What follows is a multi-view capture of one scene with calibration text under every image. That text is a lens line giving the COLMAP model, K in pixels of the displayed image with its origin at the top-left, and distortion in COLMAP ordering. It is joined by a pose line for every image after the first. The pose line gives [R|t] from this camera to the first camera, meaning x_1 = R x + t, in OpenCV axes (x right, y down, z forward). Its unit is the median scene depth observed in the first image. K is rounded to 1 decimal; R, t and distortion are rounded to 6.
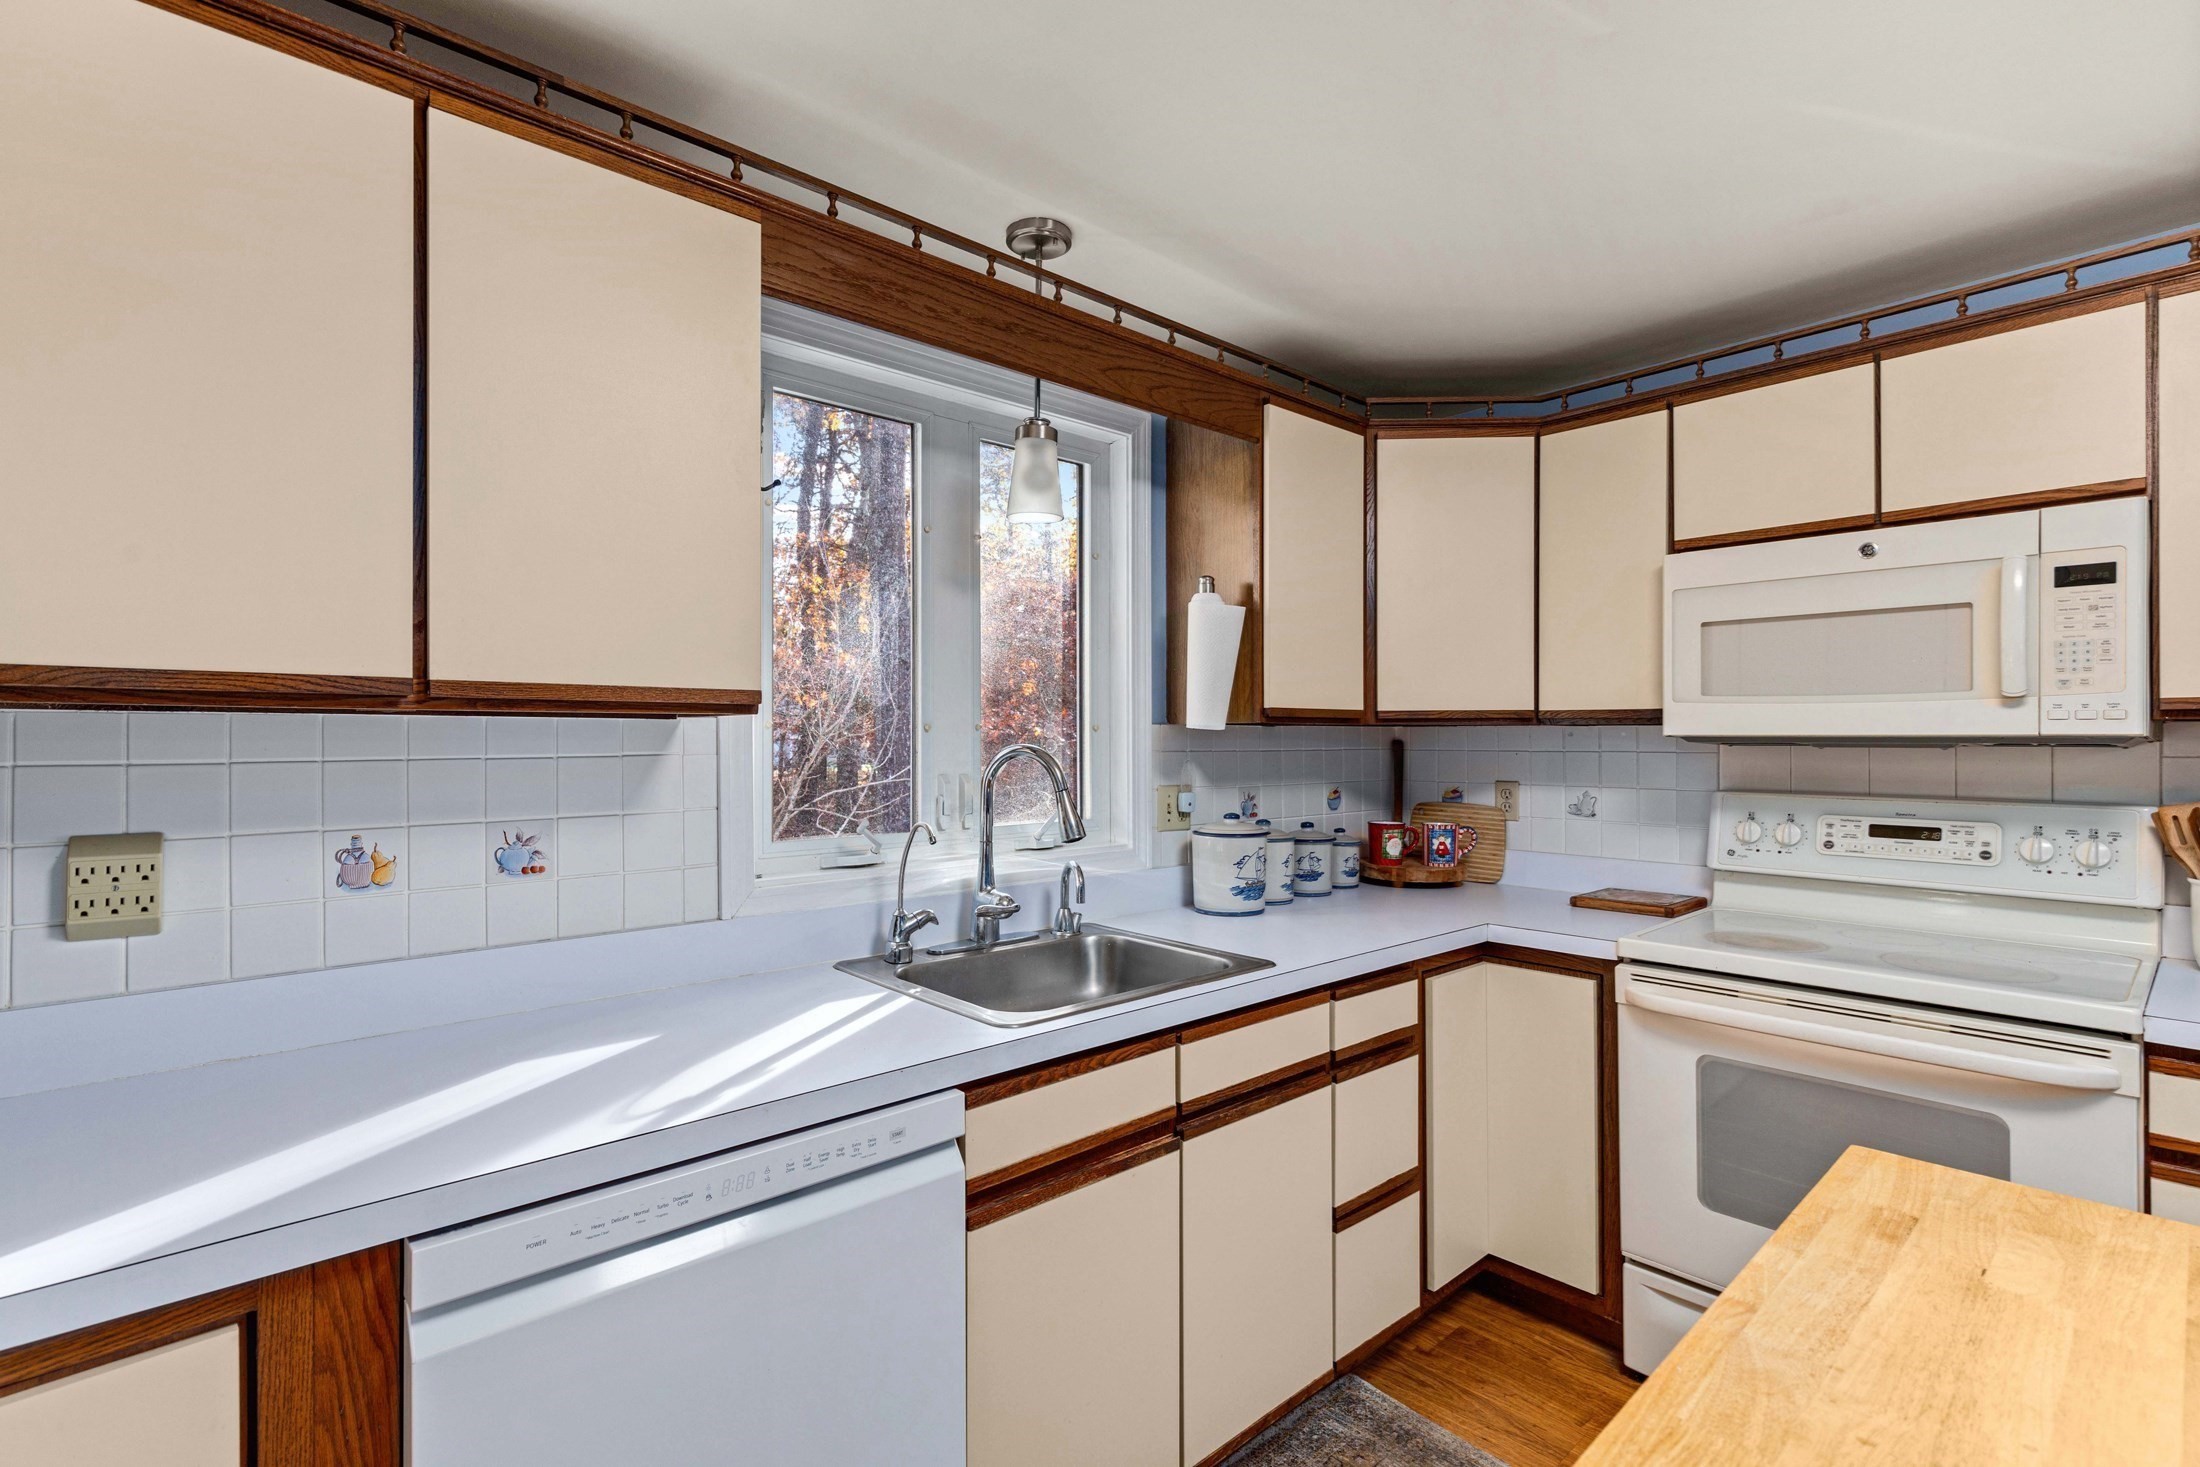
lens RADIAL K [[1001.2, 0, 1099.8], [0, 1001.2, 736.1], [0, 0, 1]] dist [0.007961, -0.001842]
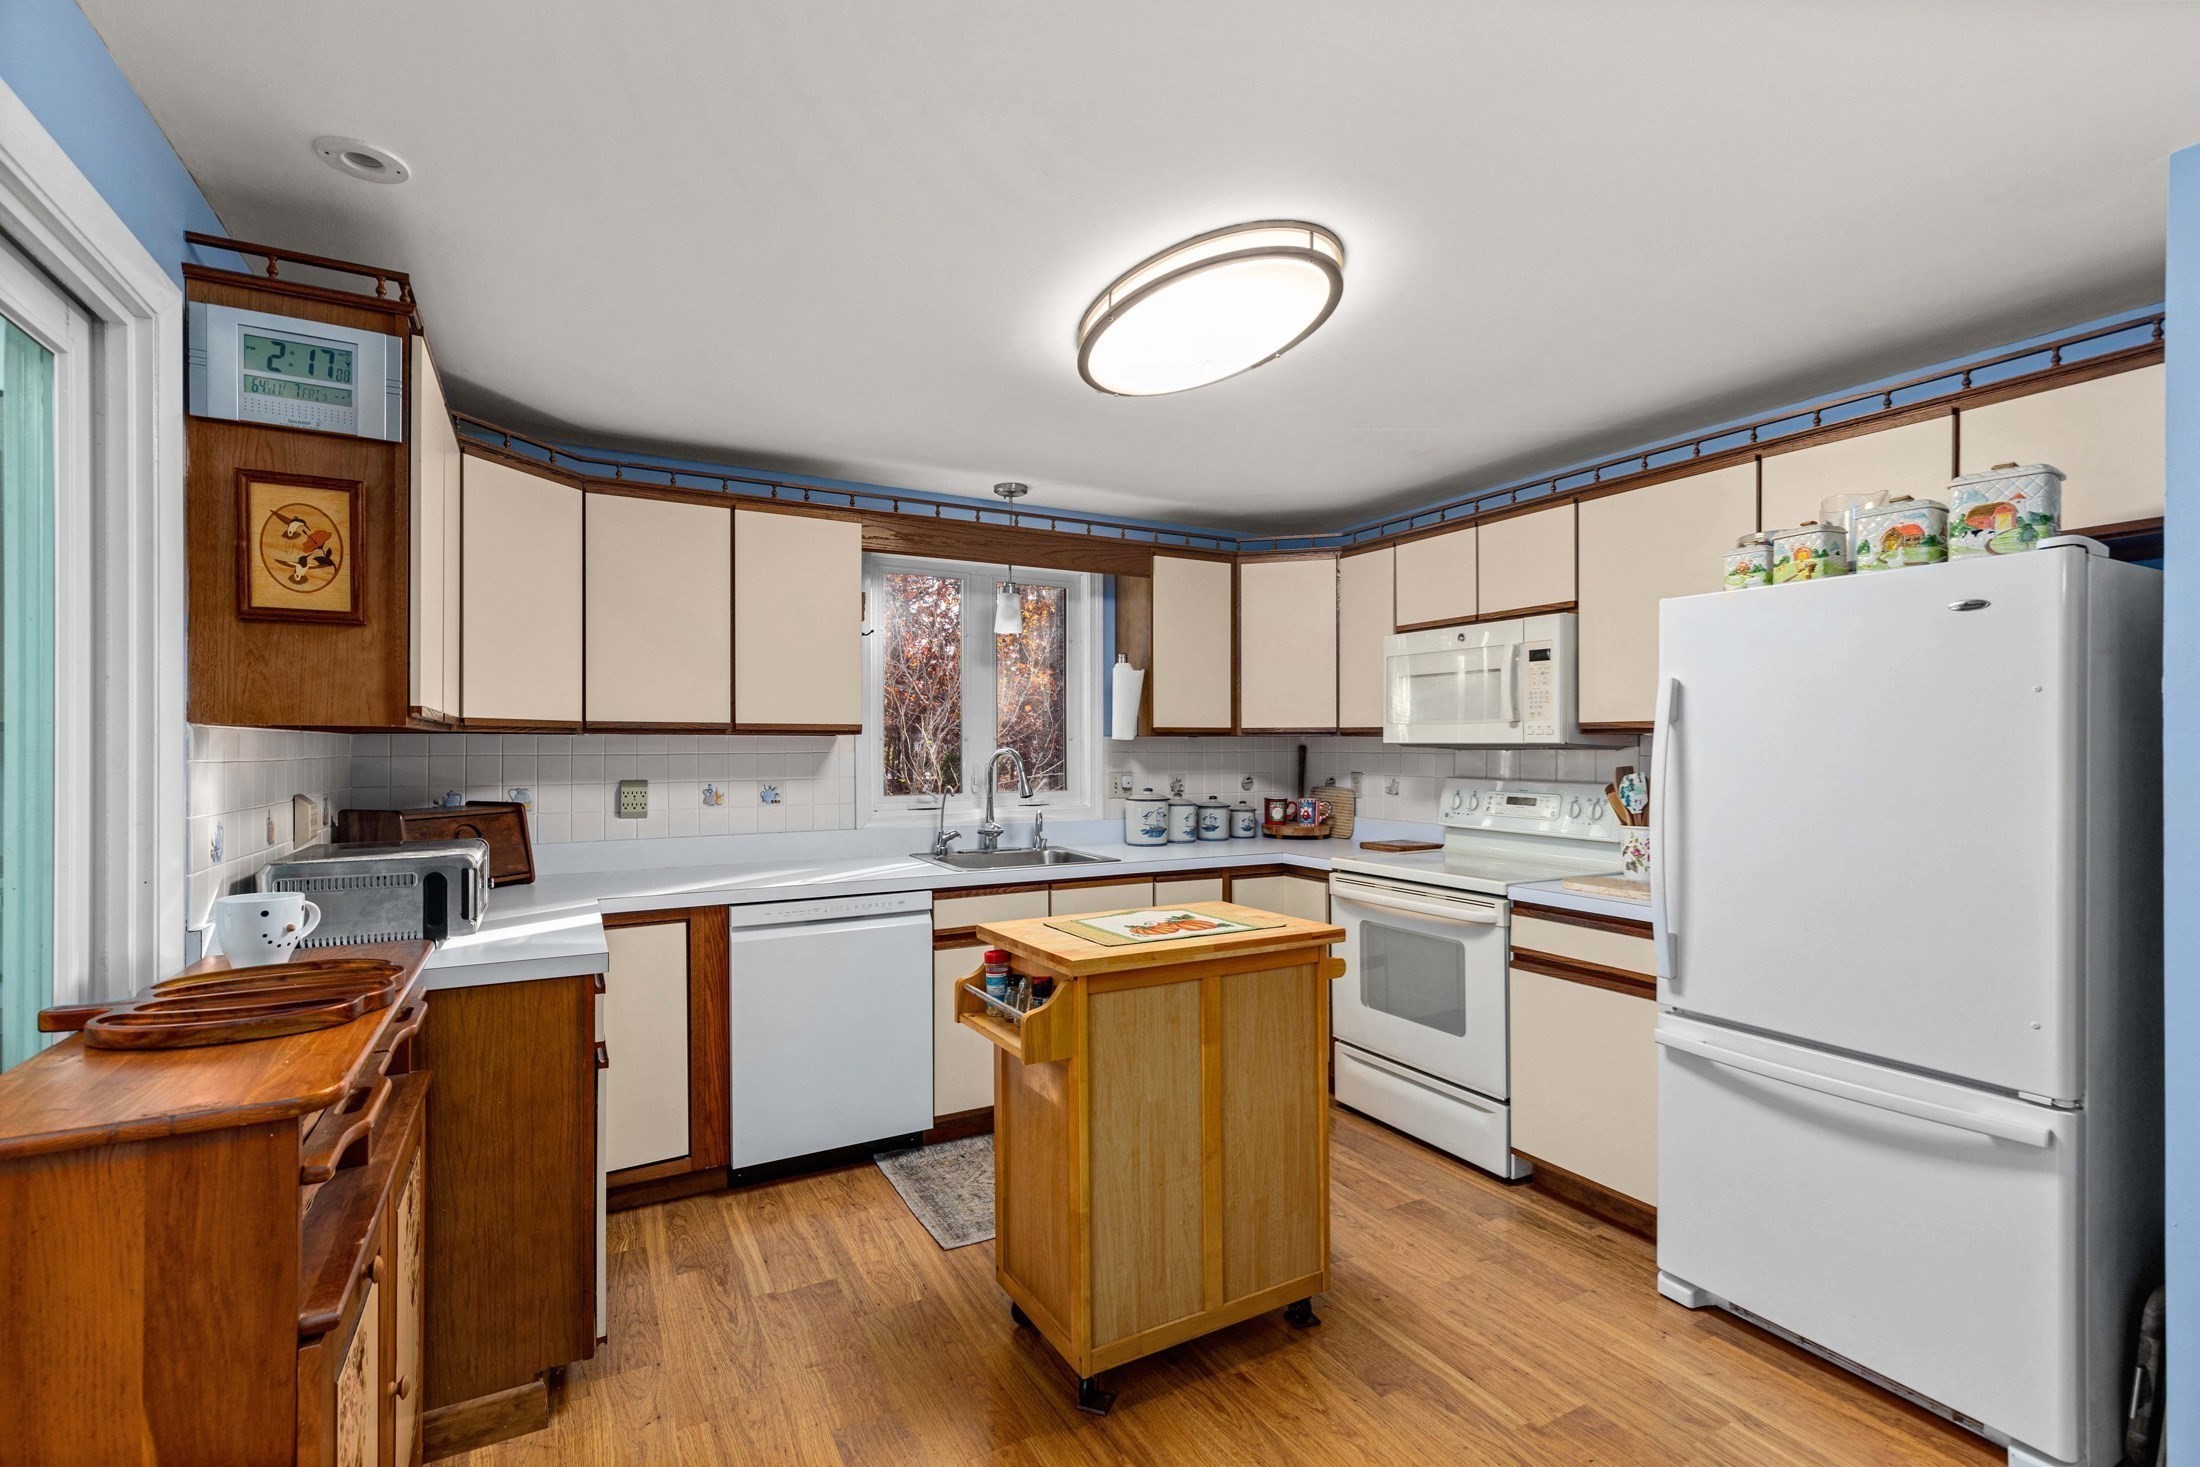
lens RADIAL K [[1001.2, 0, 1103.7], [0, 1001.2, 740.5], [0, 0, 1]] dist [0.007961, -0.001842]
pose [[0.972054, -0.000984, -0.234754, 0.526744], [0.000891, 0.999999, -0.000502, -0.004424], [0.234754, 0.000279, 0.972055, -0.789112]]
